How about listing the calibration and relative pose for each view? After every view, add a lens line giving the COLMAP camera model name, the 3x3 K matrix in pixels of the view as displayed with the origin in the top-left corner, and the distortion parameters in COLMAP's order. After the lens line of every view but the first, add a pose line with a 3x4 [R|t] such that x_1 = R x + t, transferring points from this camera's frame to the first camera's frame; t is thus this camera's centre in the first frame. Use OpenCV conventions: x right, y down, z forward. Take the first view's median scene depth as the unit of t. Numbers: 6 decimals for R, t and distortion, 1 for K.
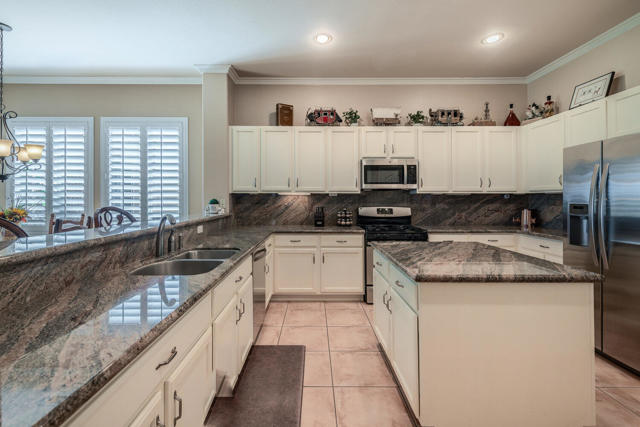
lens RADIAL K [[283.6, 0, 314.0], [0, 283.6, 196.5], [0, 0, 1]] dist [0.012675, -0.001146]
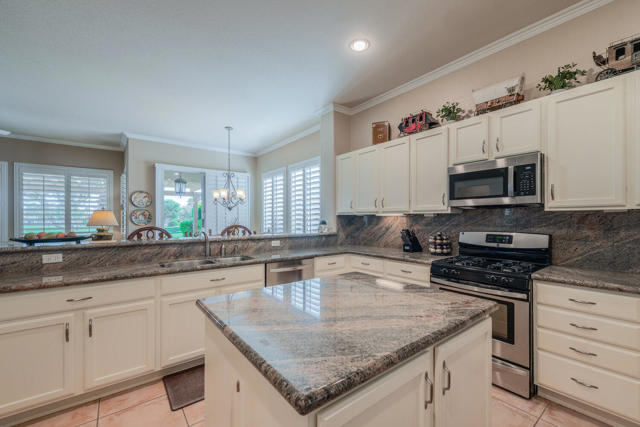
lens RADIAL K [[267.7, 0, 329.5], [0, 267.7, 218.5], [0, 0, 1]] dist [0.011685, -0.000765]
pose [[0.626964, -0.003824, -0.779039, 0.502407], [0.005375, 0.999985, -0.000583, 0.002538], [0.779030, -0.003822, 0.626975, 0.296788]]
